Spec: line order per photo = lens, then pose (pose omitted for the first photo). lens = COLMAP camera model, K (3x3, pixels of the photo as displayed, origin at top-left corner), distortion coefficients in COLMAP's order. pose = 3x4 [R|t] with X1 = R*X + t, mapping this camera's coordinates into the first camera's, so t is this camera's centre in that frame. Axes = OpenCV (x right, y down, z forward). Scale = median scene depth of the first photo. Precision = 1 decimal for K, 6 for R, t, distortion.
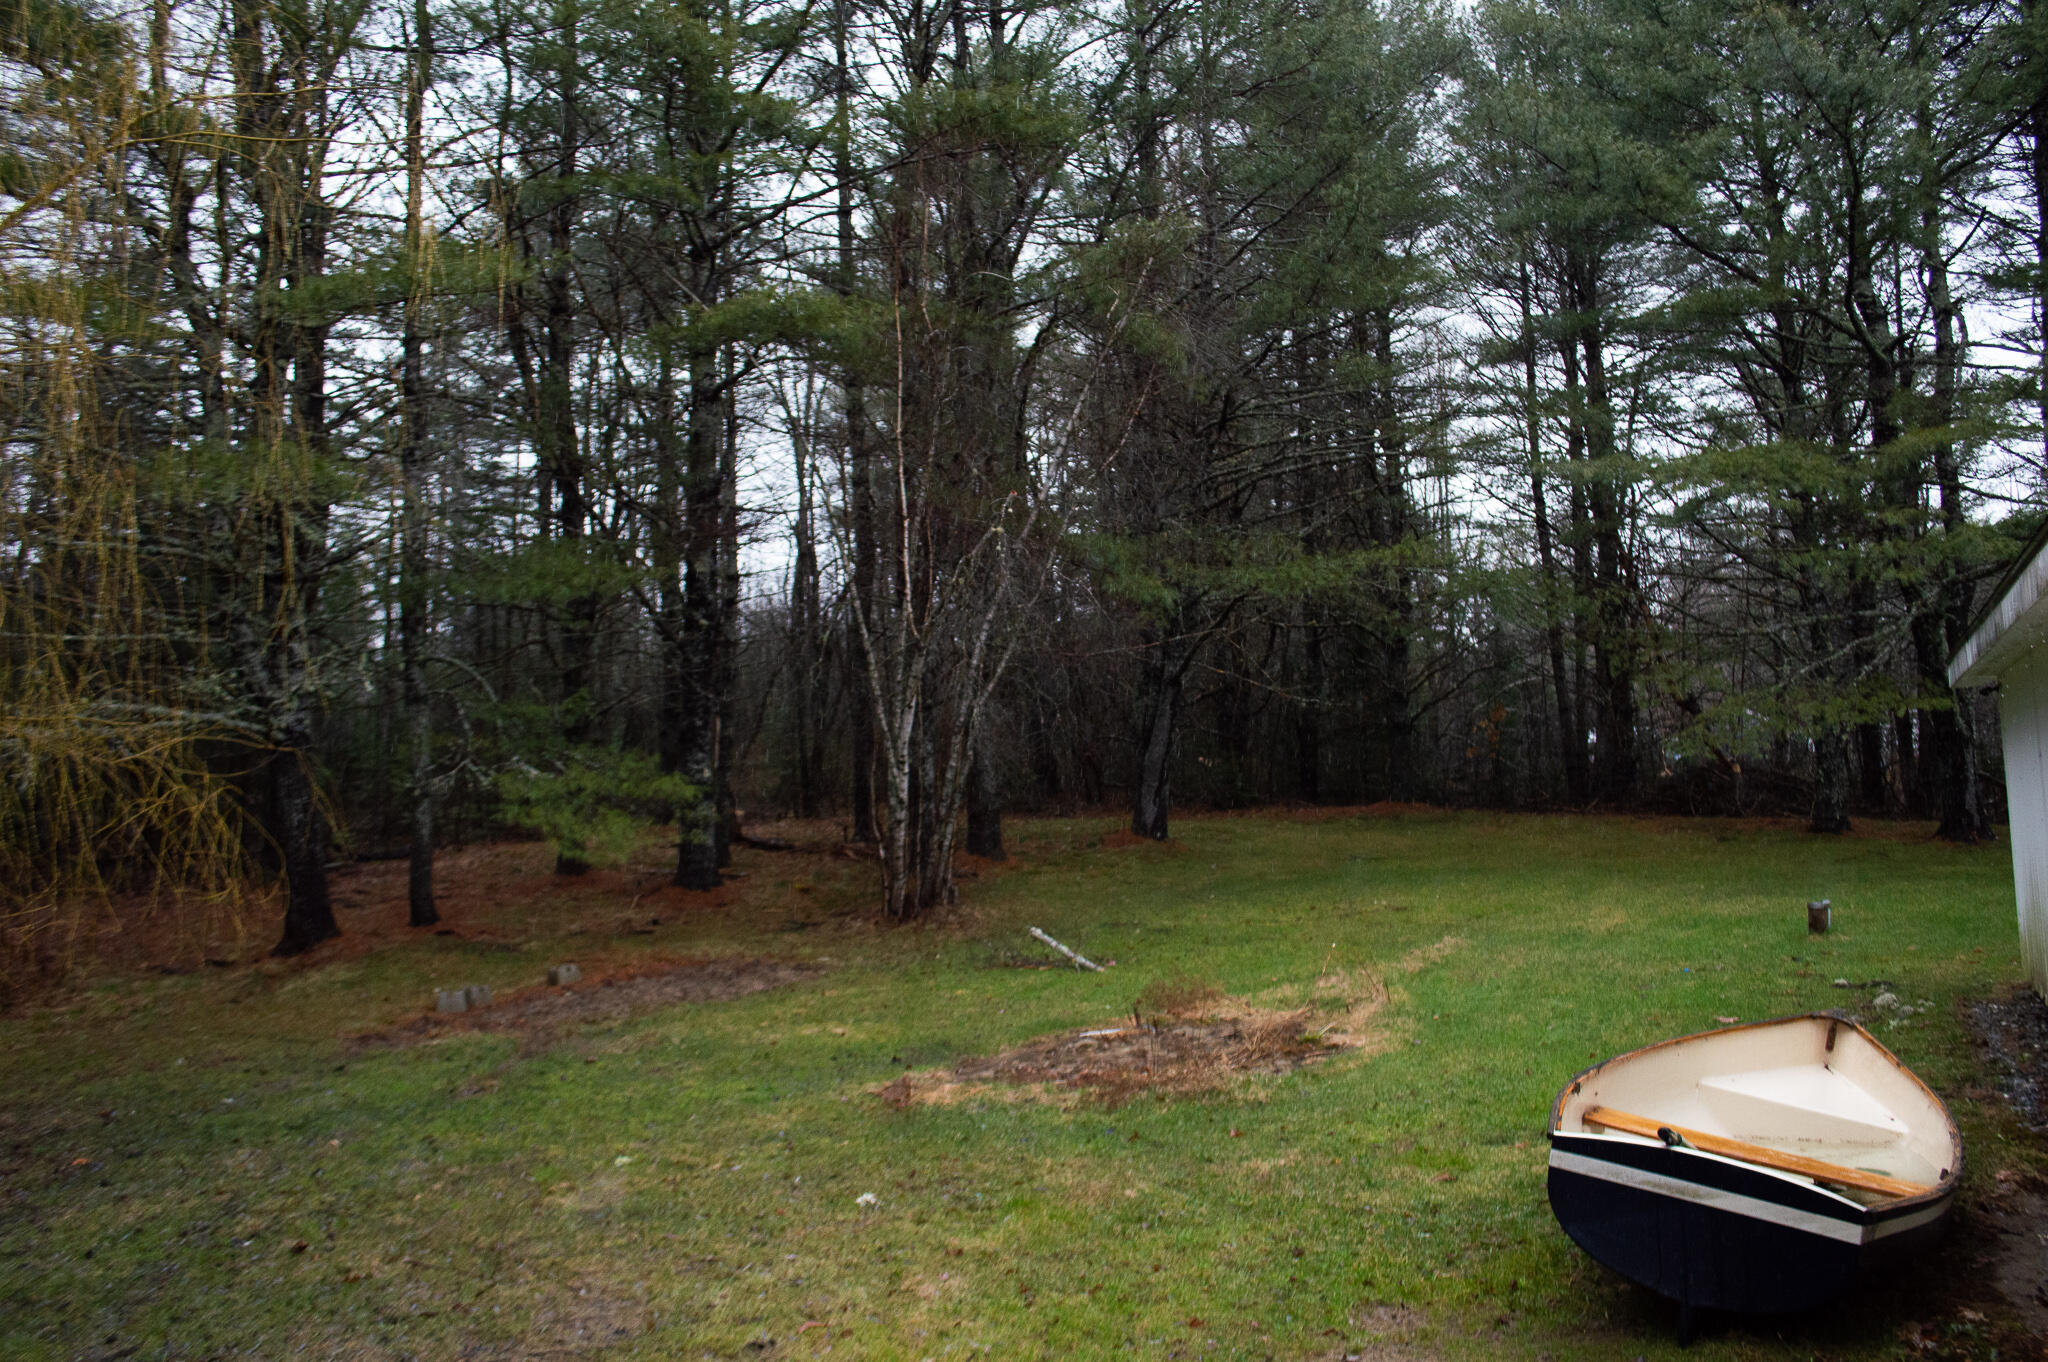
lens RADIAL K [[1626.7, 0, 1024.2], [0, 1626.7, 684.6], [0, 0, 1]] dist [-0.084694, -0.008202]
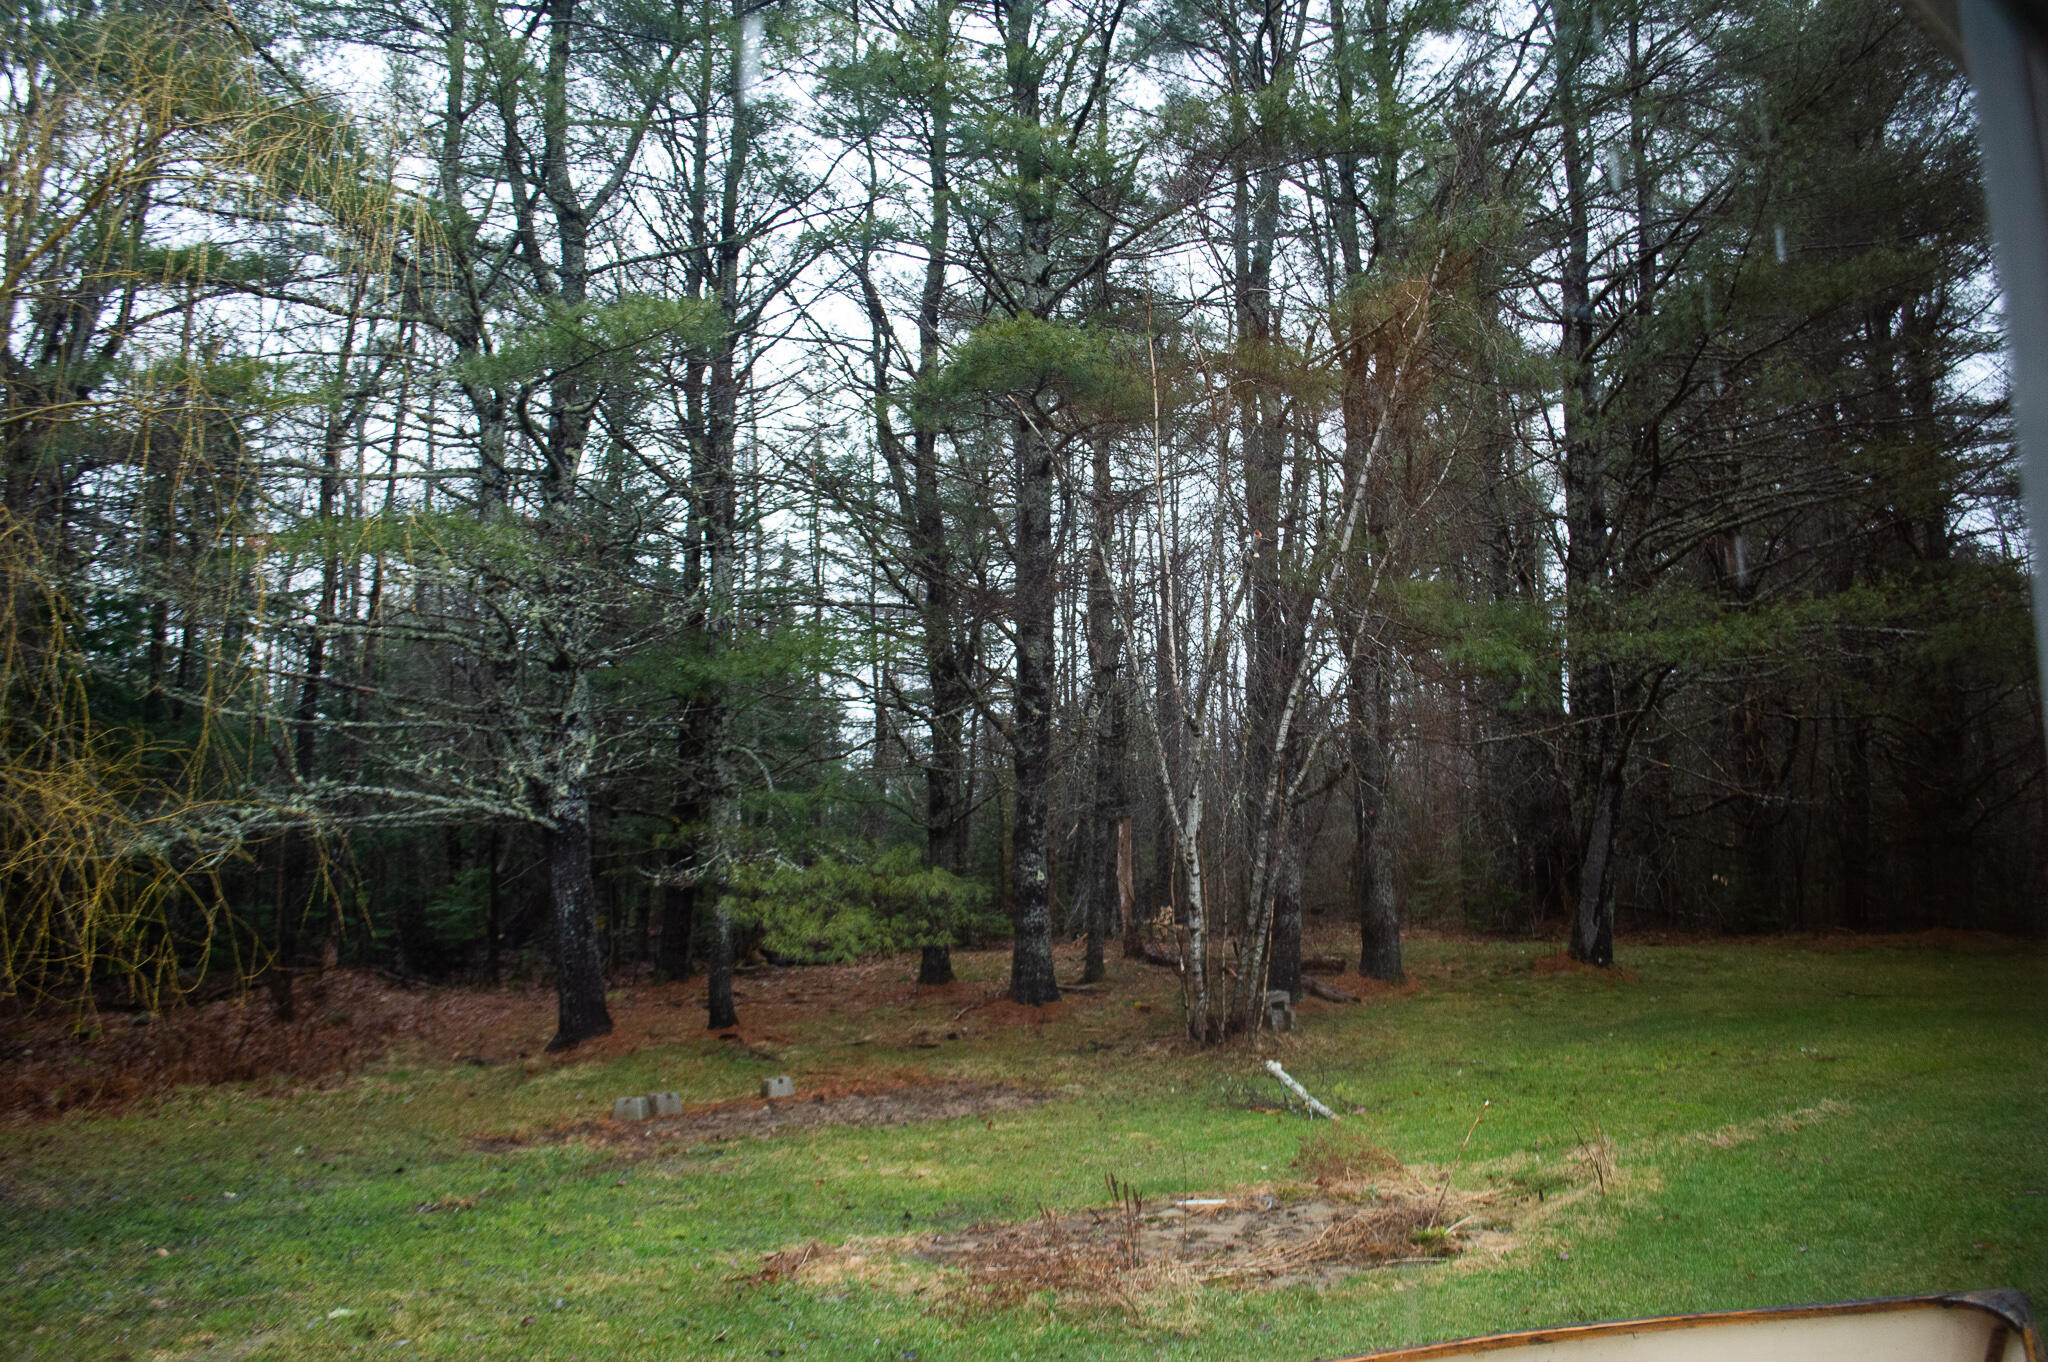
lens RADIAL K [[1626.7, 0, 1023.4], [0, 1626.7, 676.9], [0, 0, 1]] dist [-0.084694, -0.008202]
pose [[0.936804, -0.027436, -0.348776, 0.140124], [-0.001120, 0.996680, -0.081411, 0.020194], [0.349852, 0.076657, 0.933664, 0.154292]]
